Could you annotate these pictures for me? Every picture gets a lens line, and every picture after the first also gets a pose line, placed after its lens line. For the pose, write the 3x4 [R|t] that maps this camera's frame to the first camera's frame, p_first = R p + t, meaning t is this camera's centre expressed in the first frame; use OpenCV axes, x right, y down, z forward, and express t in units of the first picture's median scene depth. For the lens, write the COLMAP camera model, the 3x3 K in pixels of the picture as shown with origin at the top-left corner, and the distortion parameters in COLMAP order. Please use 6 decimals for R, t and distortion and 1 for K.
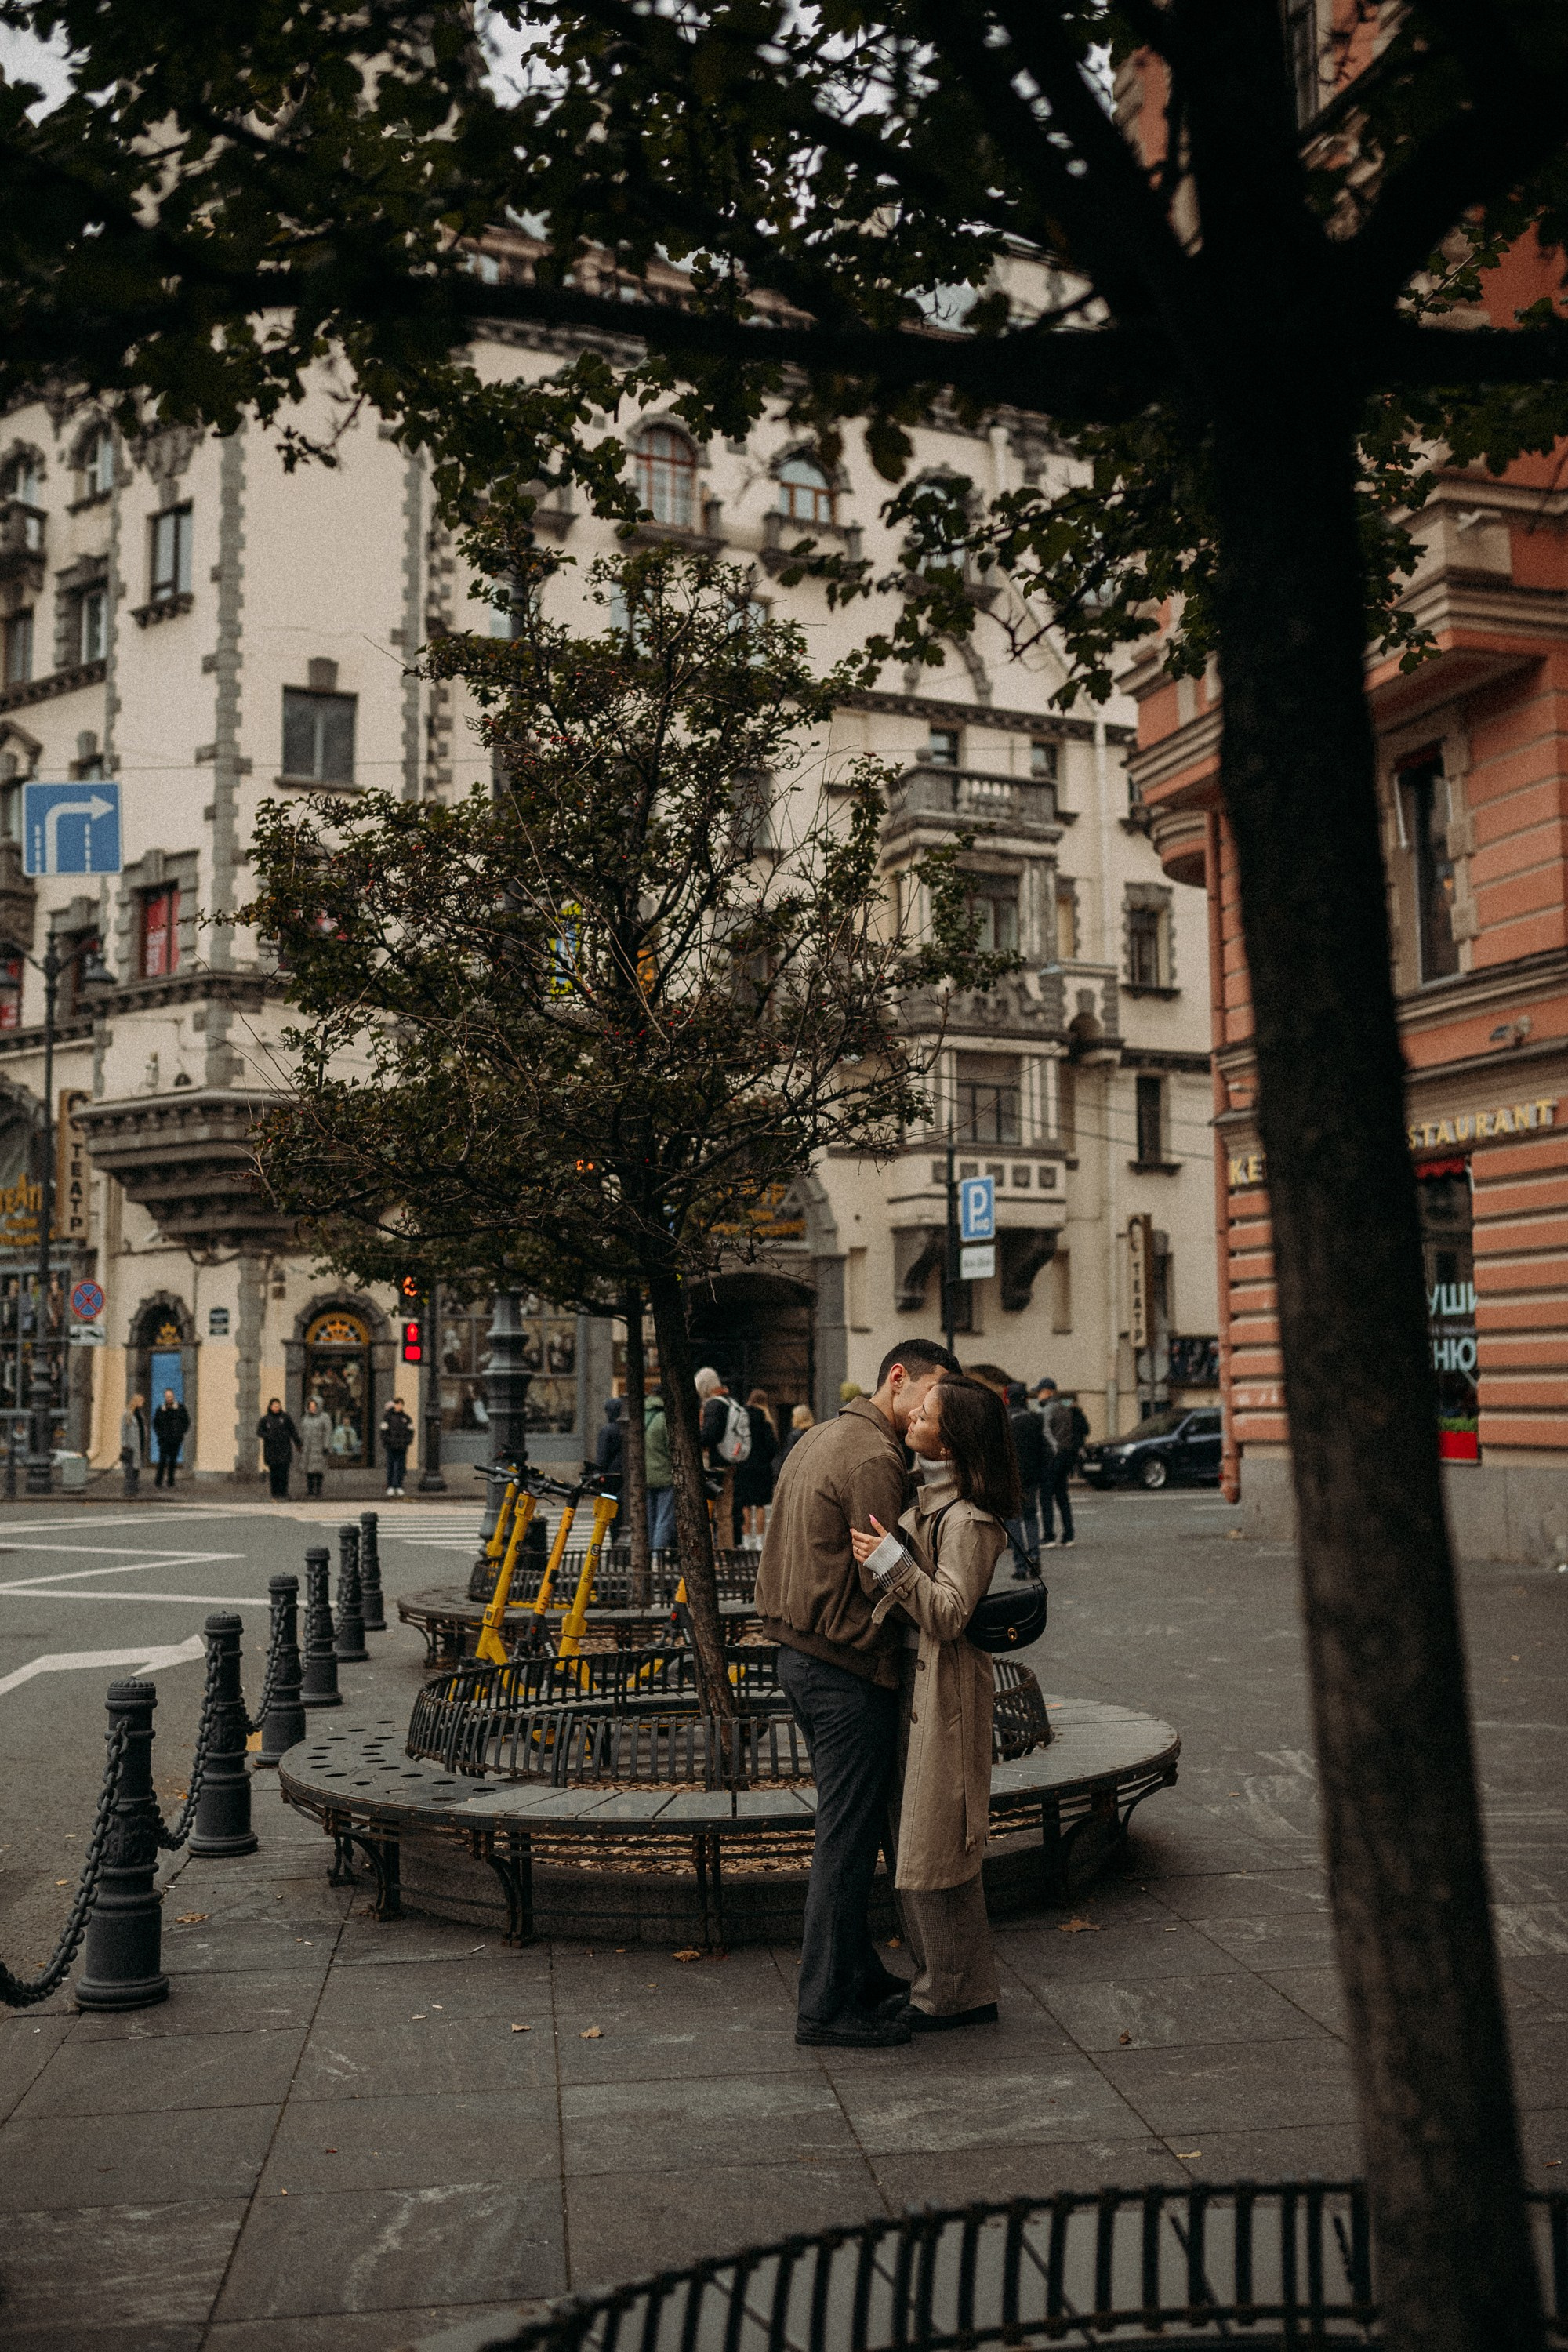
lens RADIAL K [[2275.3, 0, 784.0], [0, 2275.3, 1176.0], [0, 0, 1]] dist [-0.054263, 0.087561]
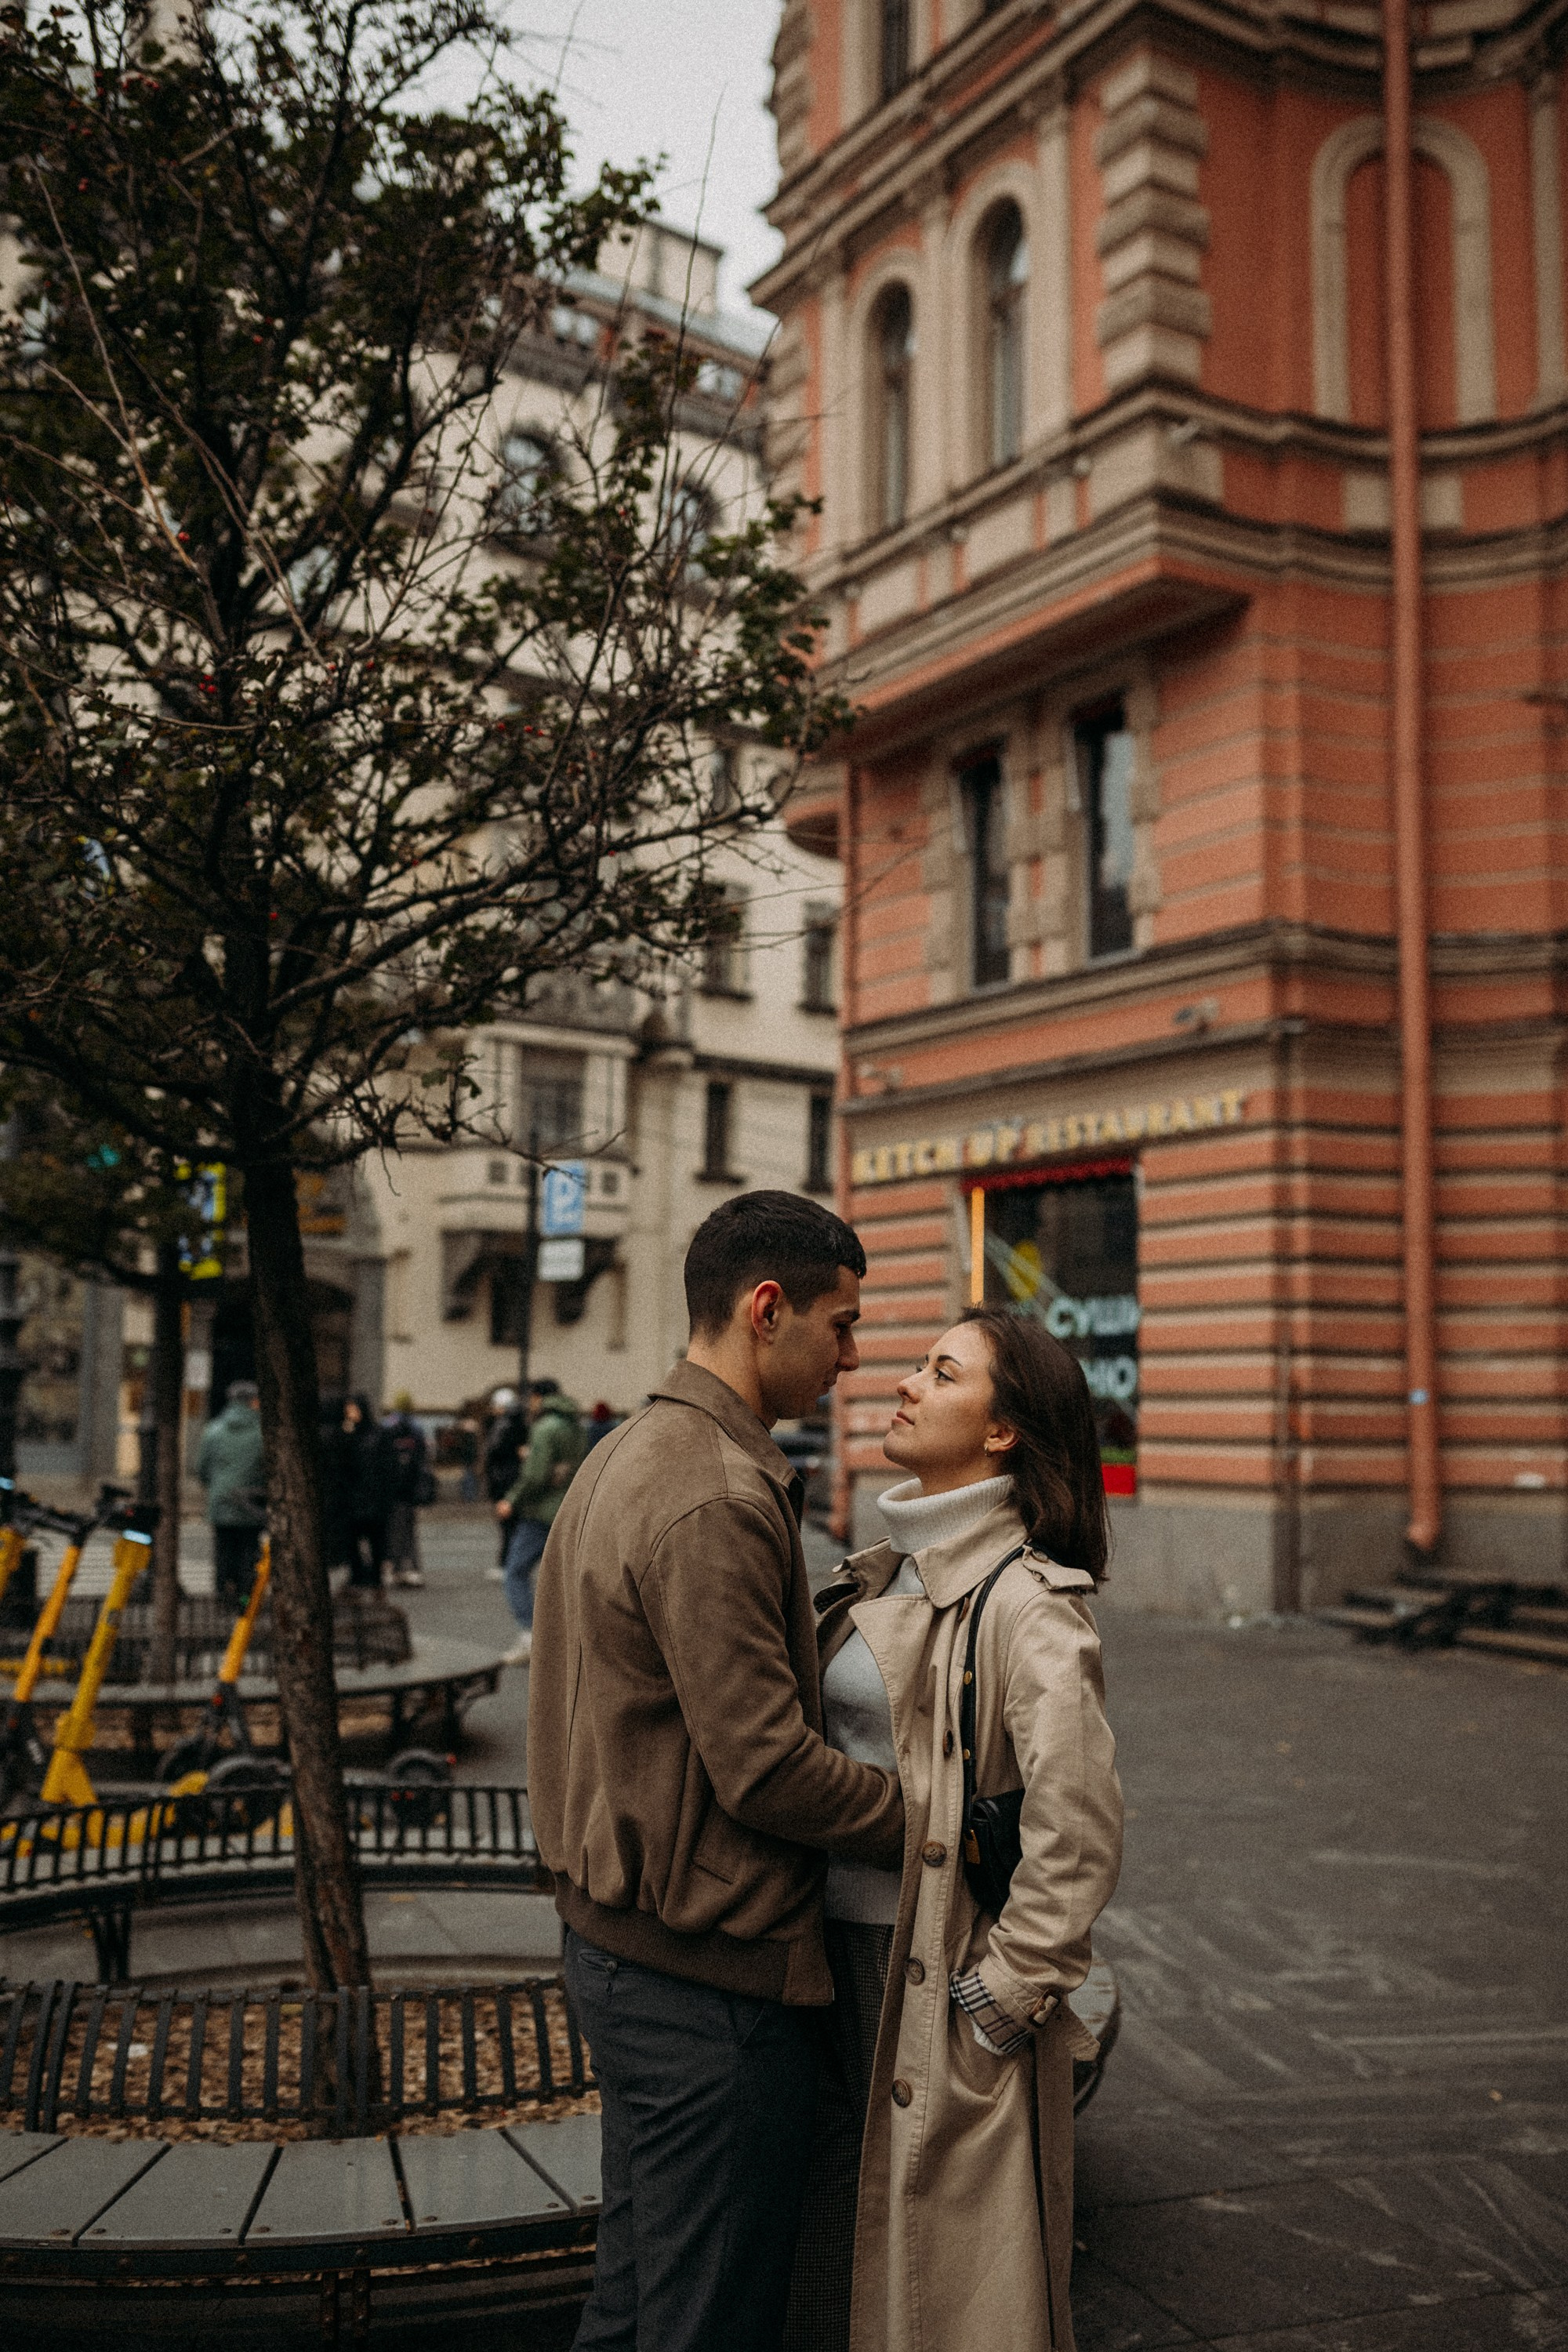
lens RADIAL K [[2275.3, 0, 784.0], [0, 2275.3, 1176.0], [0, 0, 1]] dist [-0.054263, 0.087561]
pose [[0.977517, 0.045860, 0.205811, -0.014186], [-0.043948, 0.998938, -0.013852, 0.015267], [-0.206227, 0.004495, 0.978494, 0.132095]]
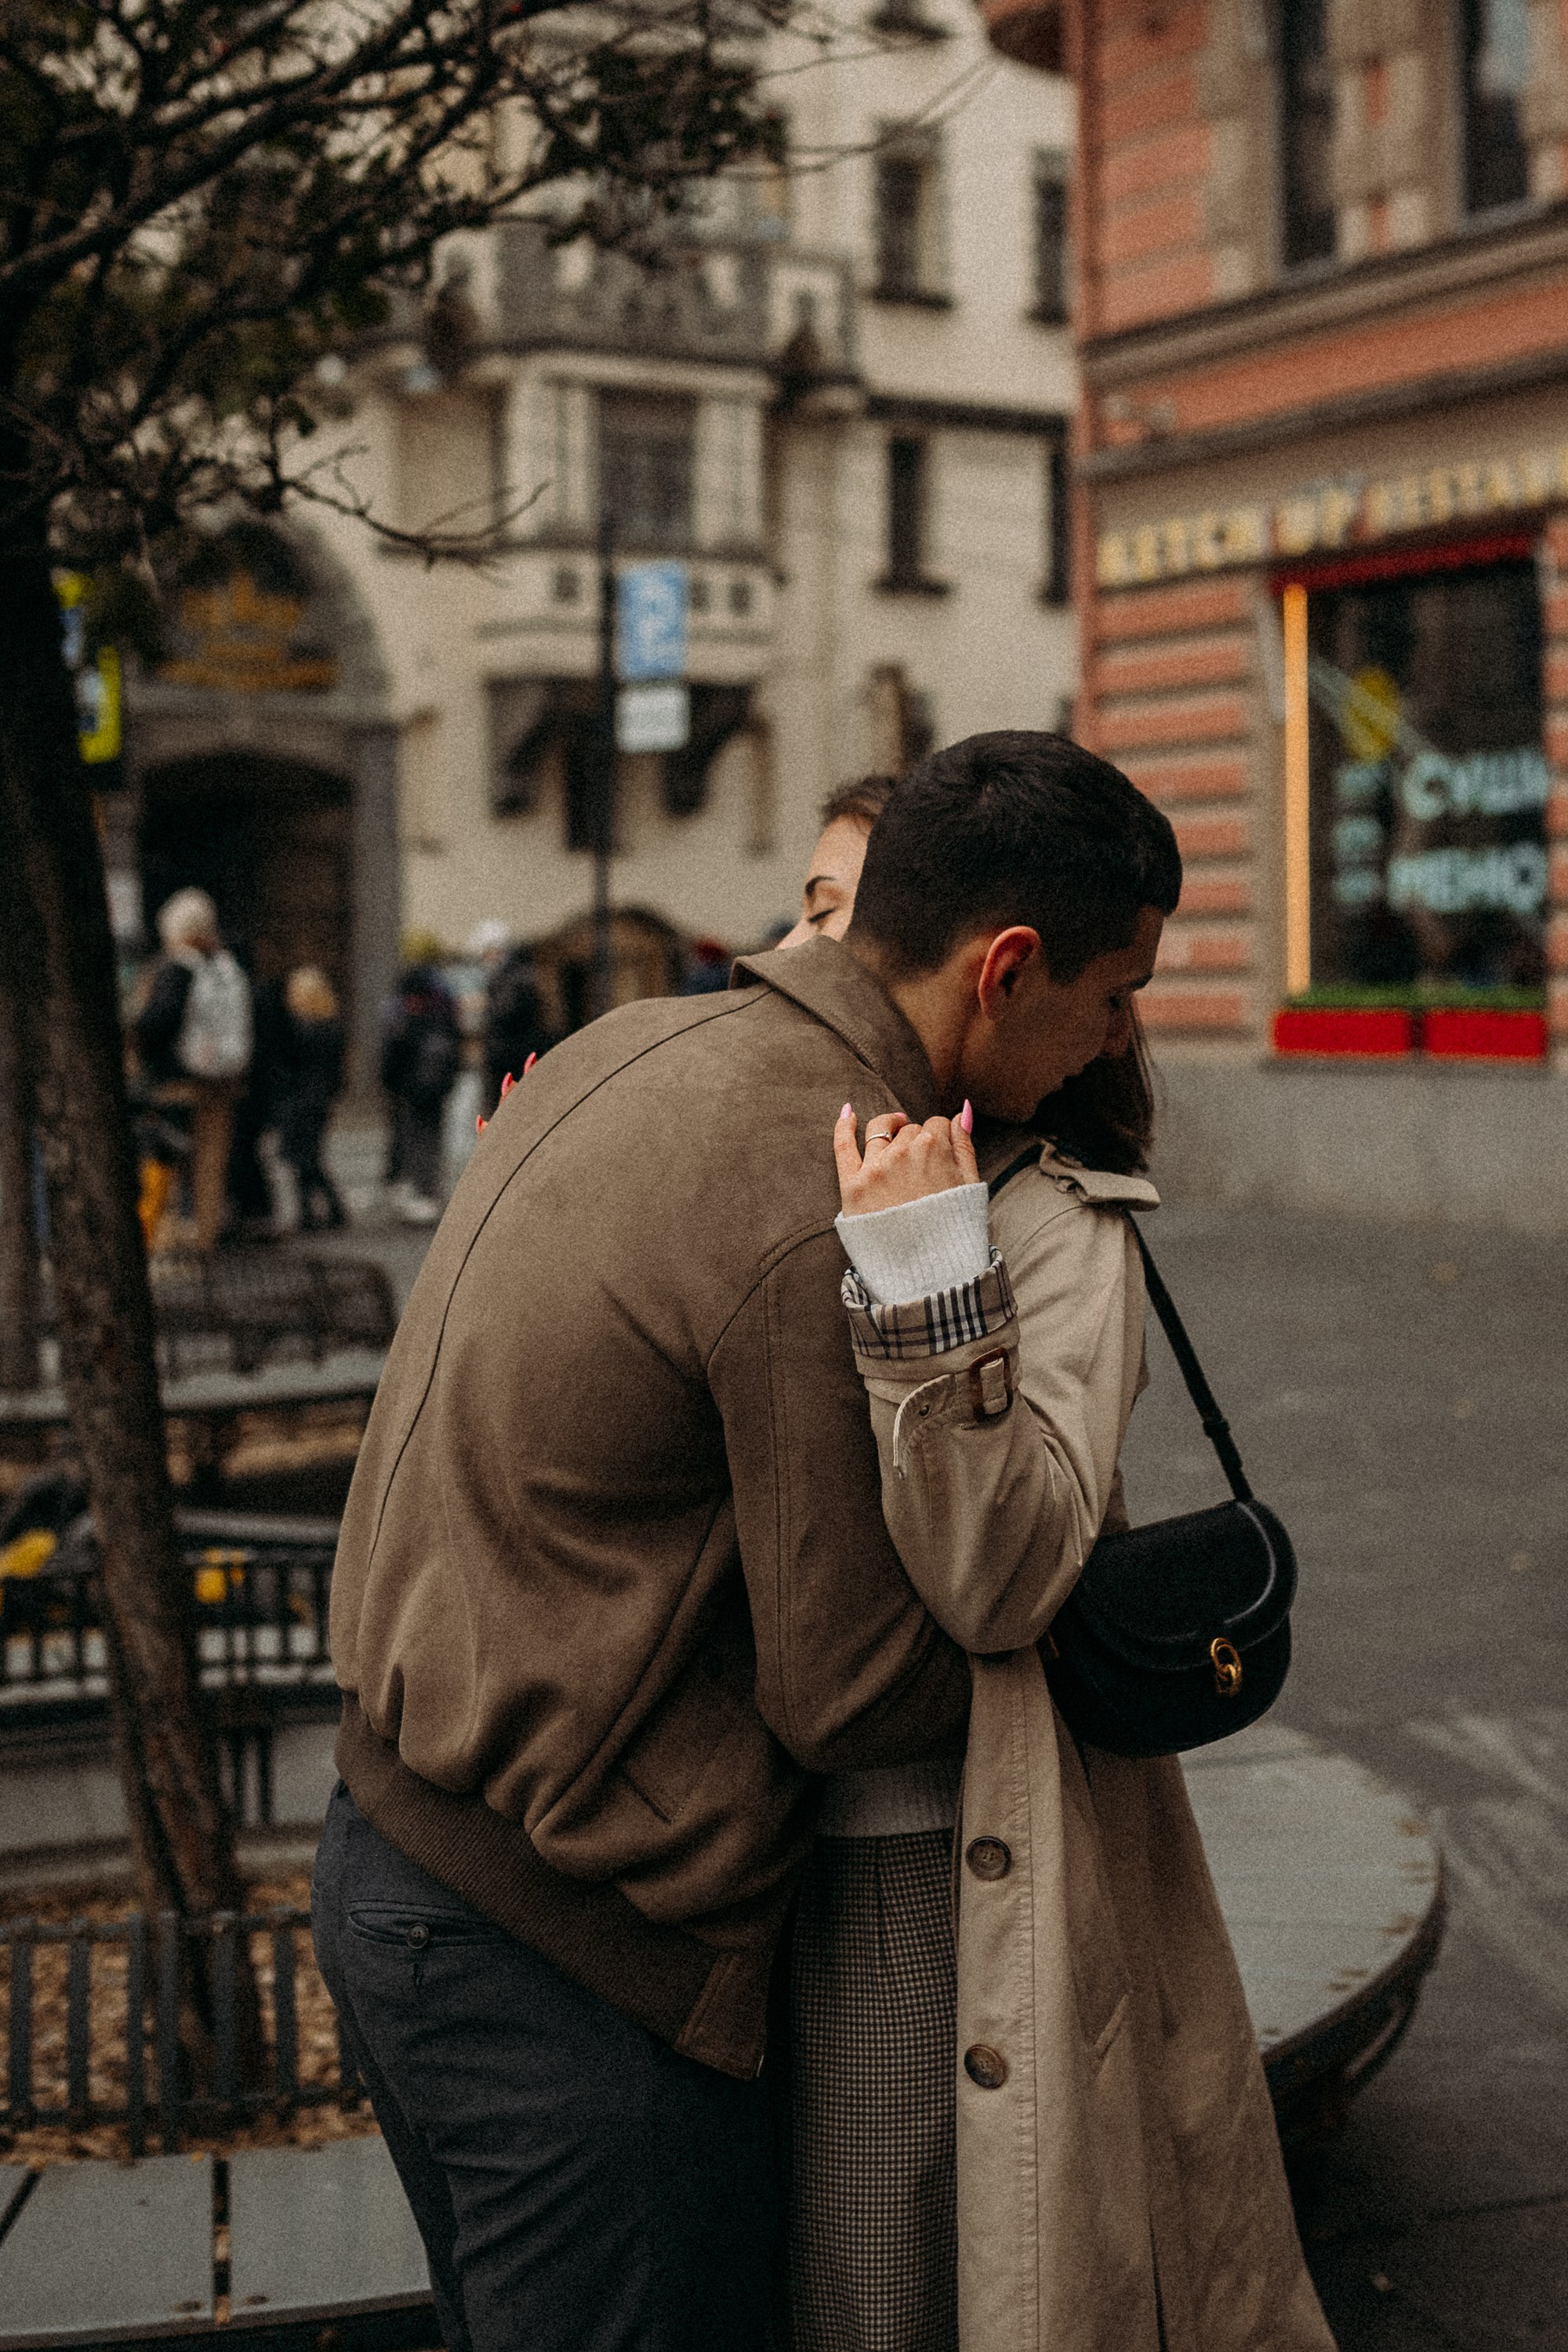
lens RADIAL K [[3478.4, 0, 936.7], [0, 3478.4, 878.1], [0, 0, 1]] dist [-0.030083, 0.004670]
pose [[0.983273, 0.003067, 0.182112, -0.003345], [-0.016360, 0.997304, 0.071538, 0.016022], [-0.181402, -0.073320, 0.980672, 0.145064]]
